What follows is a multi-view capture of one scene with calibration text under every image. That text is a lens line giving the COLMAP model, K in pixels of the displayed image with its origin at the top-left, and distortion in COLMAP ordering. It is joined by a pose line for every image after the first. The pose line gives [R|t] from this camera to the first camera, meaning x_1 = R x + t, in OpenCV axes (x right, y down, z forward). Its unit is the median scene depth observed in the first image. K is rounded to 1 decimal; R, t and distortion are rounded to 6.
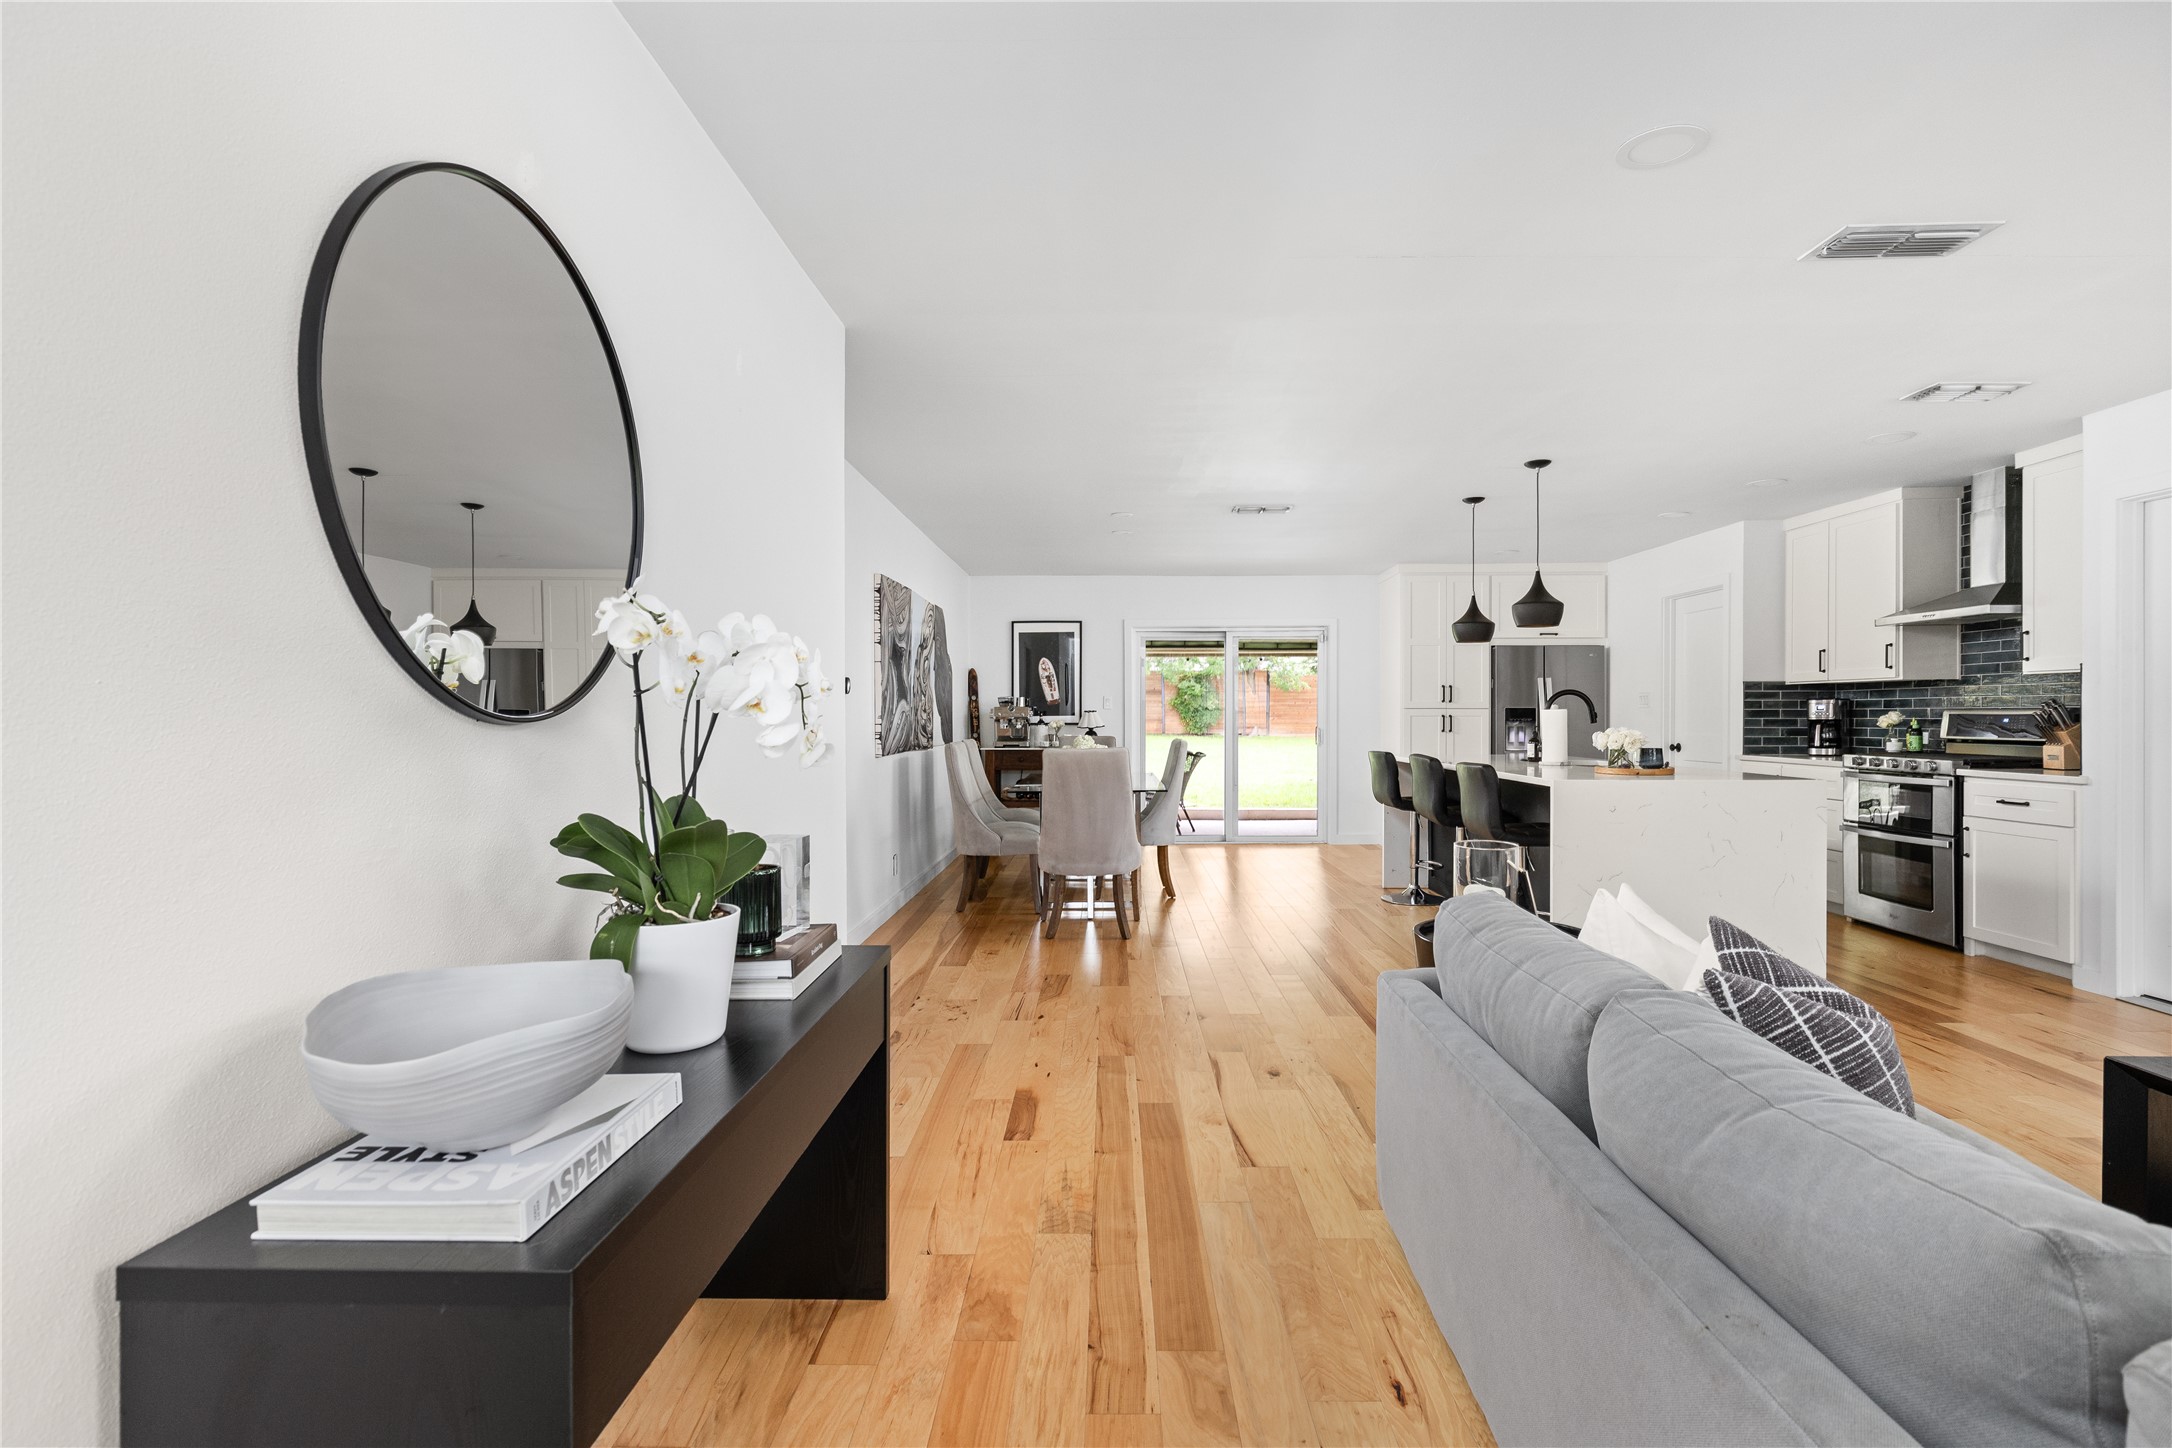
lens RADIAL K [[1041.0, 0, 1081.1], [0, 1041.0, 713.3], [0, 0, 1]] dist [-0.010325, -0.000782]
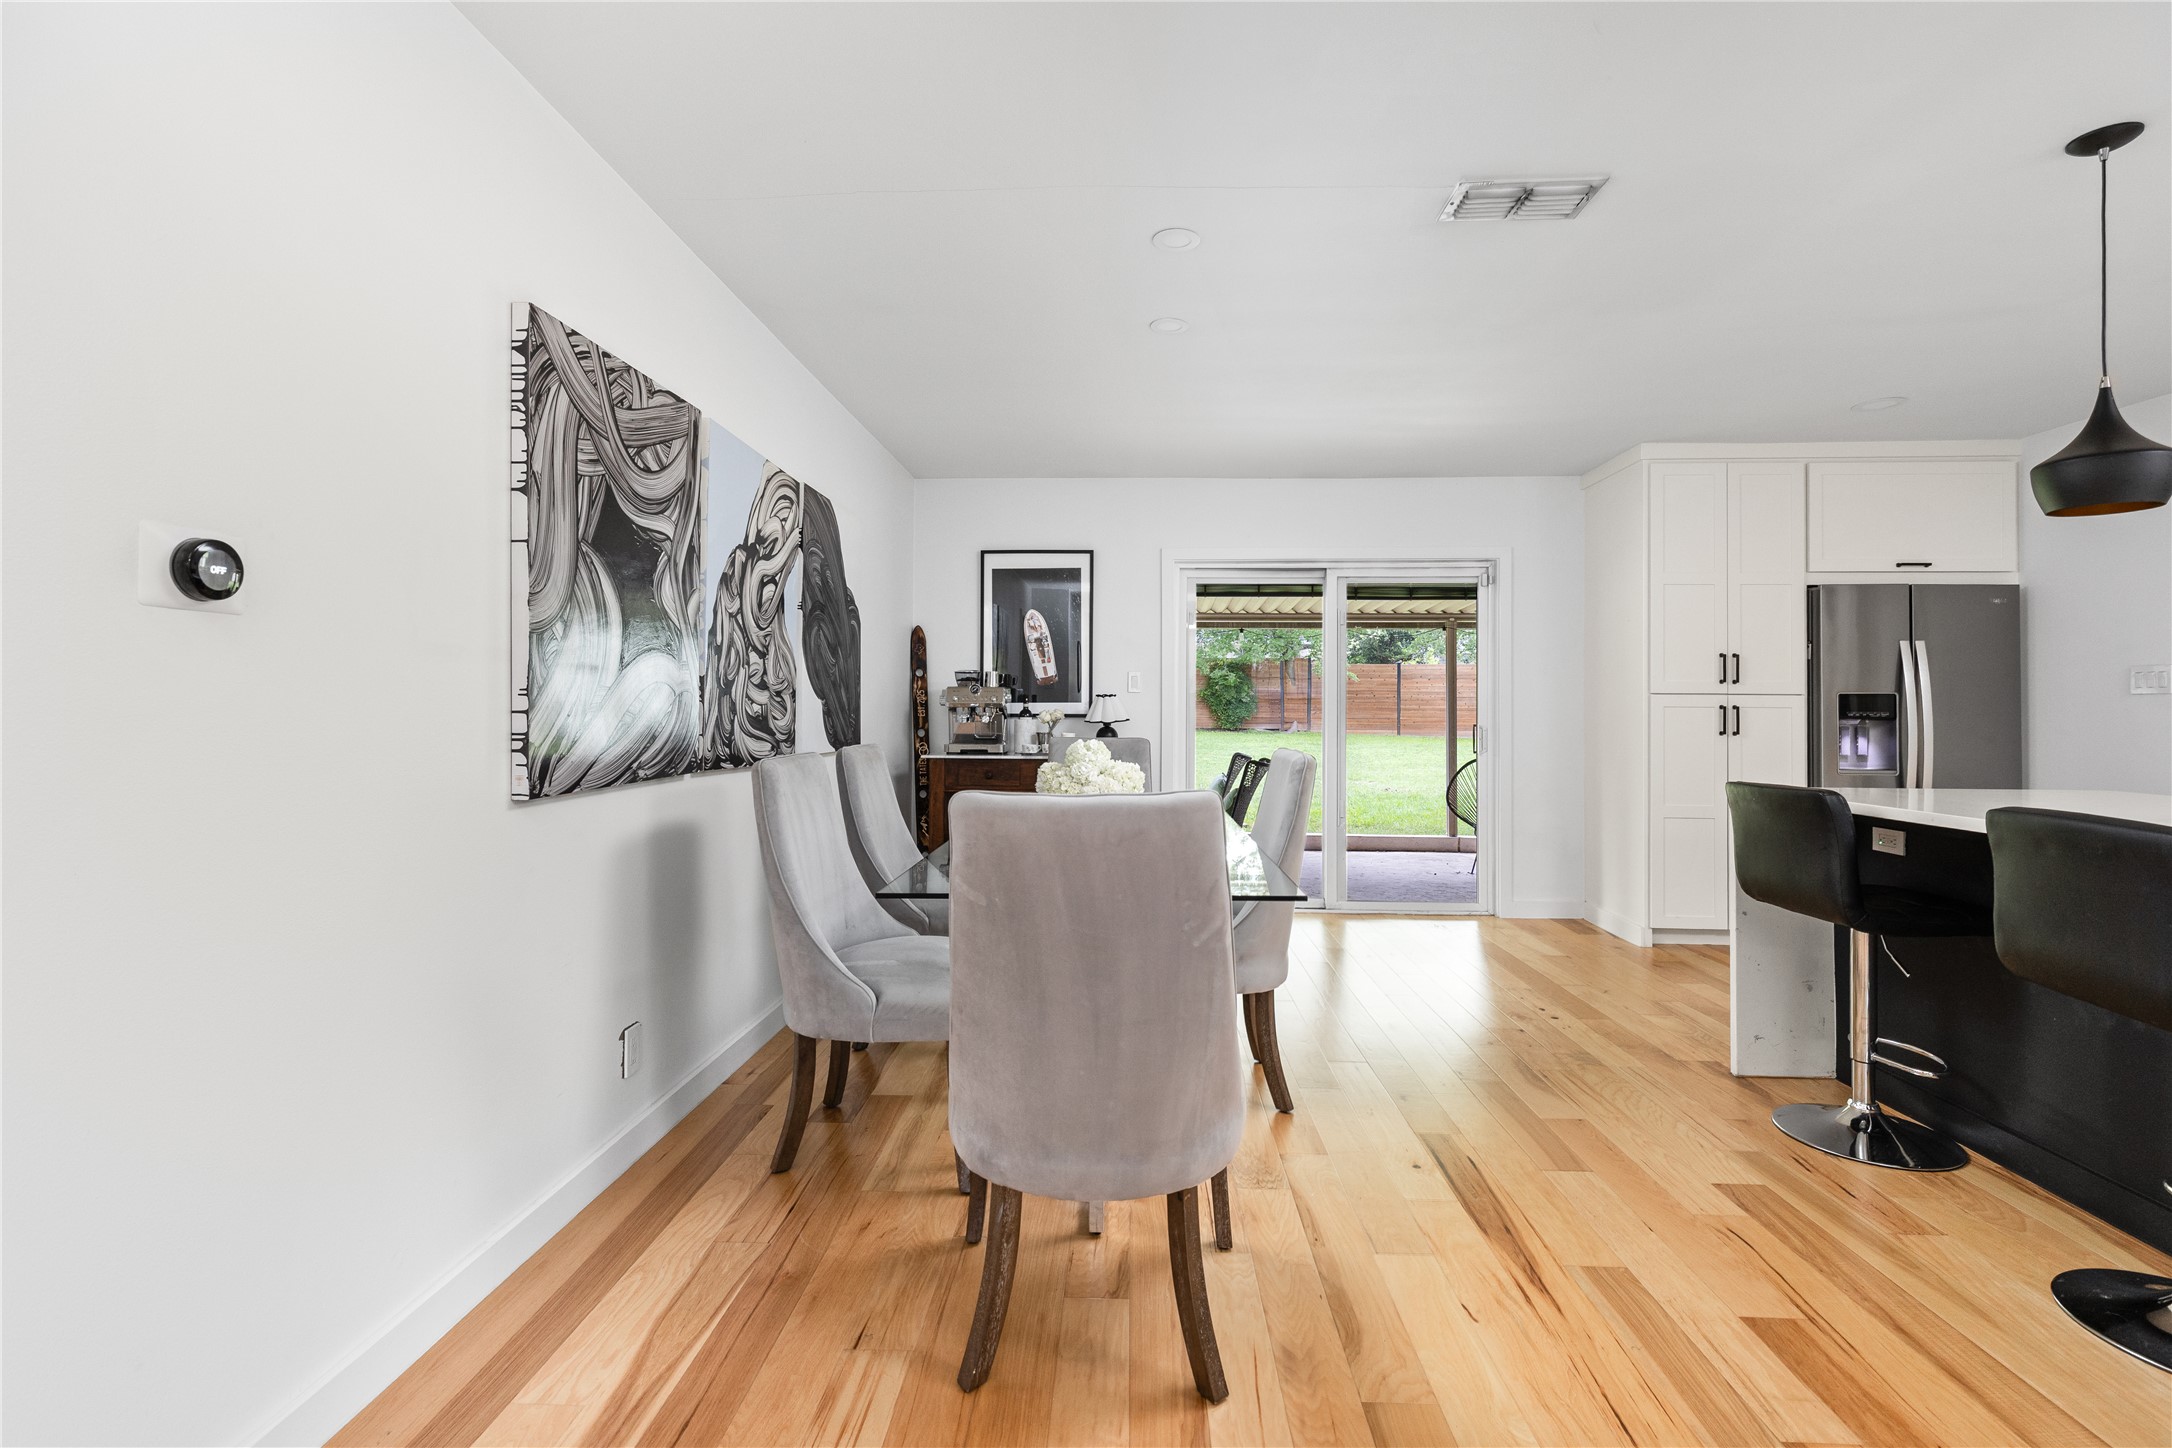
lens RADIAL K [[999.7, 0, 1078.2], [0, 999.7, 692.3], [0, 0, 1]] dist [0.010387, -0.001123]
pose [[0.999691, 0.007115, -0.023809, 0.008000], [-0.007454, 0.999871, -0.014196, 0.006243], [0.023705, 0.014369, 0.999616, 0.568936]]
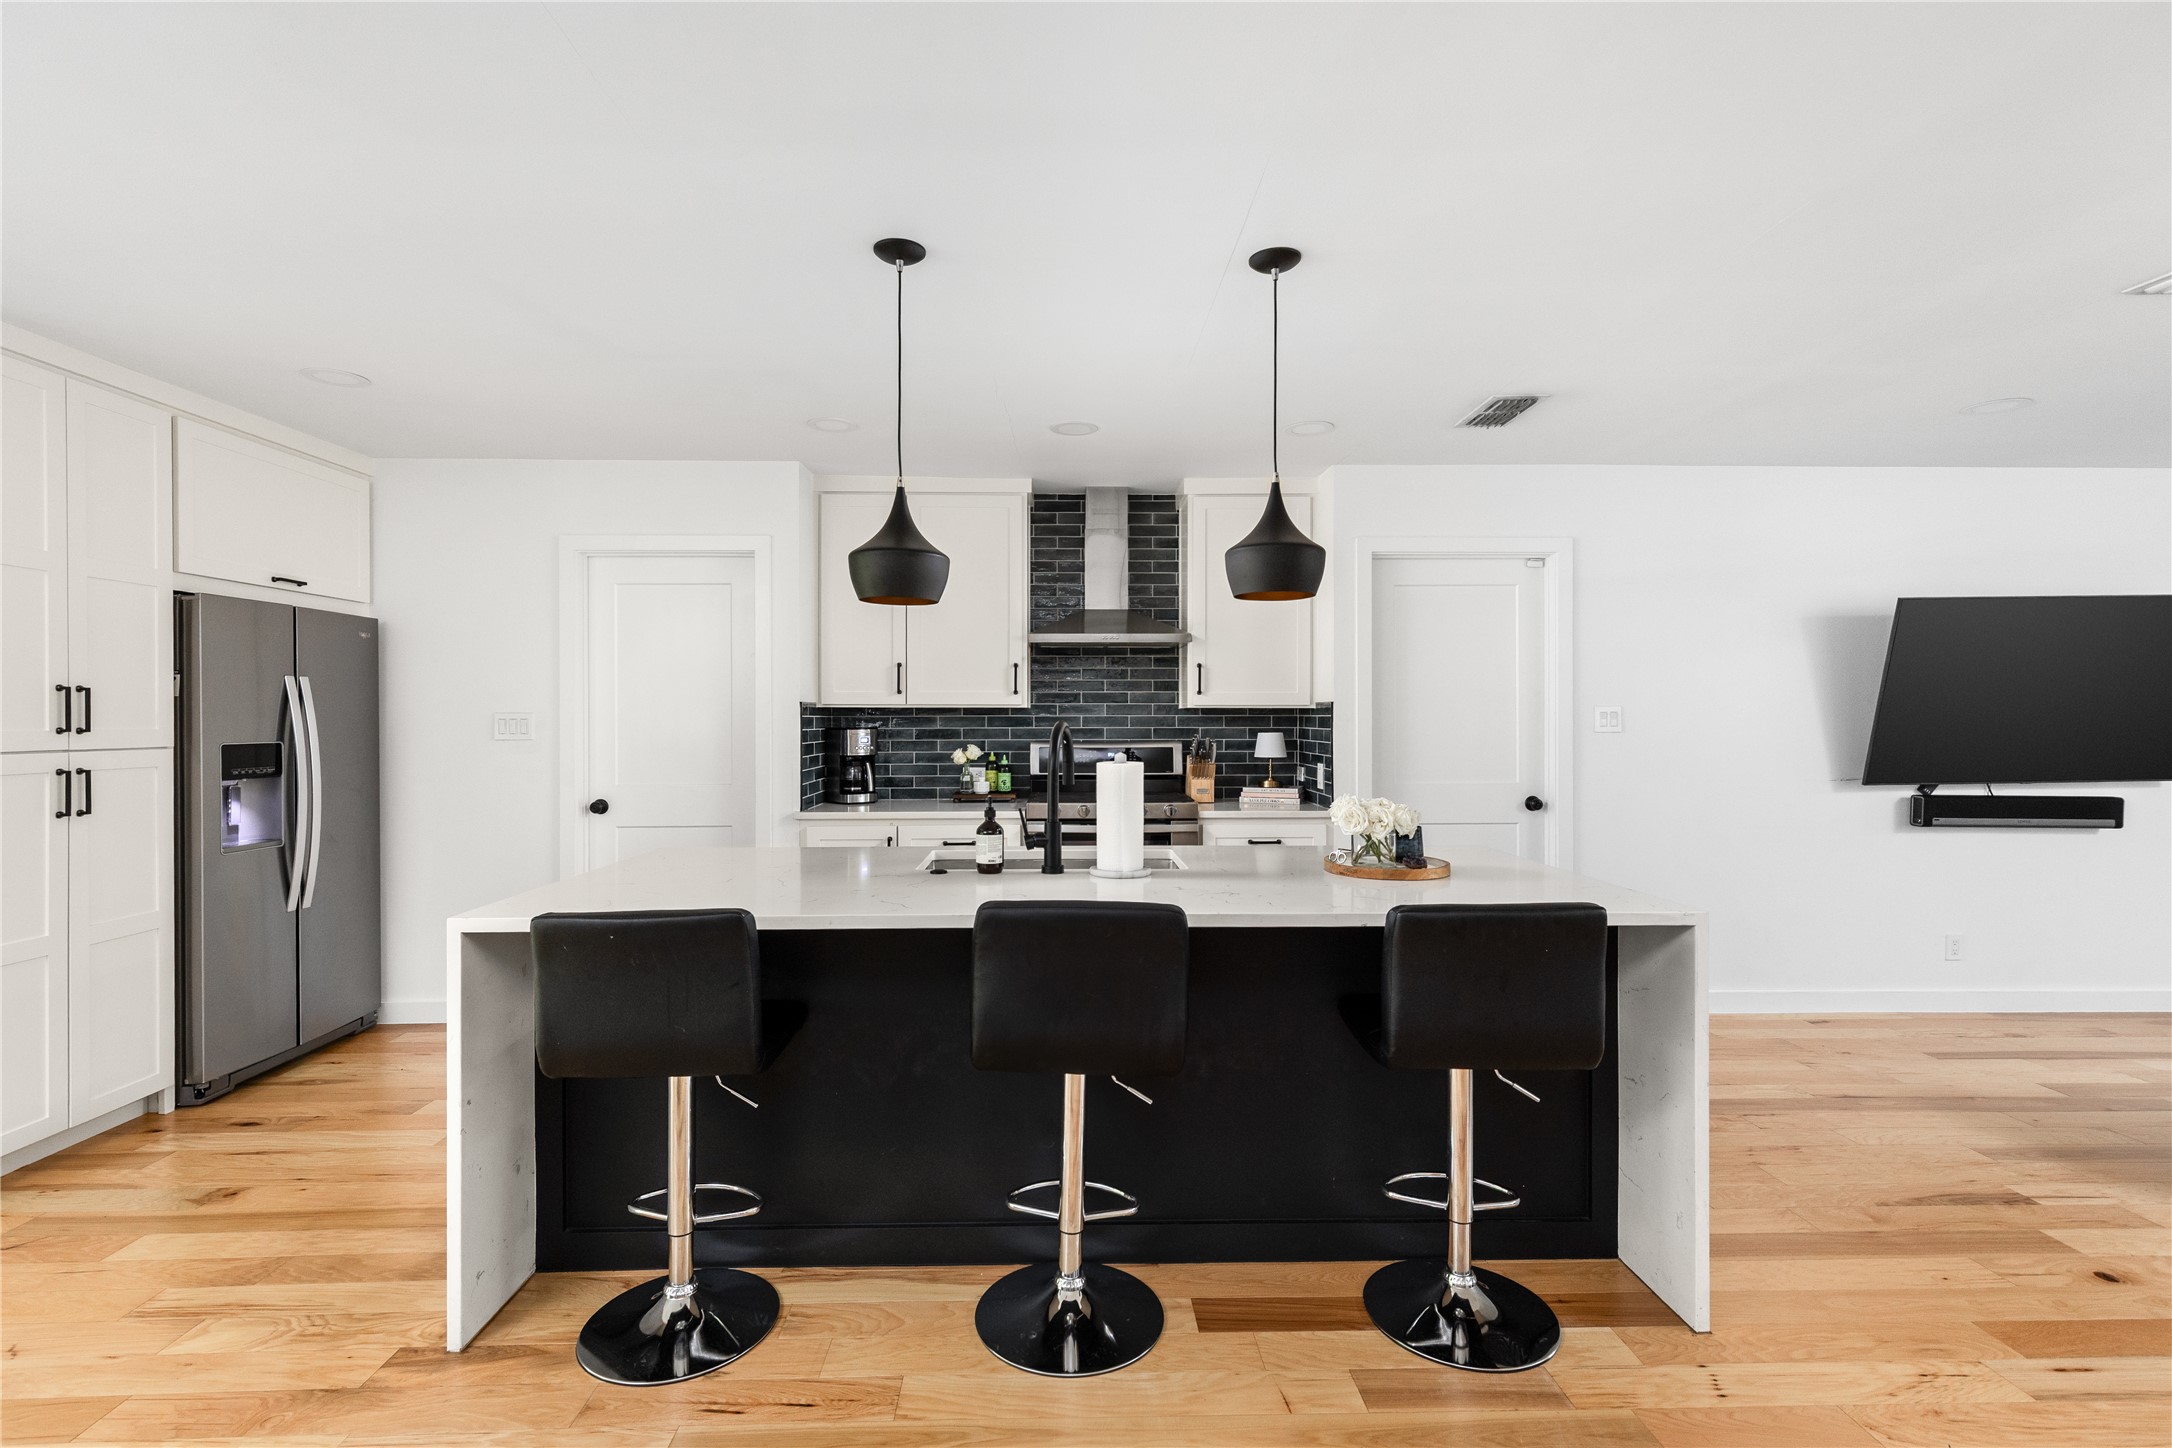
lens RADIAL K [[999.7, 0, 1092.0], [0, 999.7, 726.3], [0, 0, 1]] dist [0.010387, -0.001123]
pose [[-0.054446, -0.008643, 0.998479, -0.017535], [-0.000869, 0.999963, 0.008608, -0.021305], [-0.998516, -0.000399, -0.054452, 0.868670]]
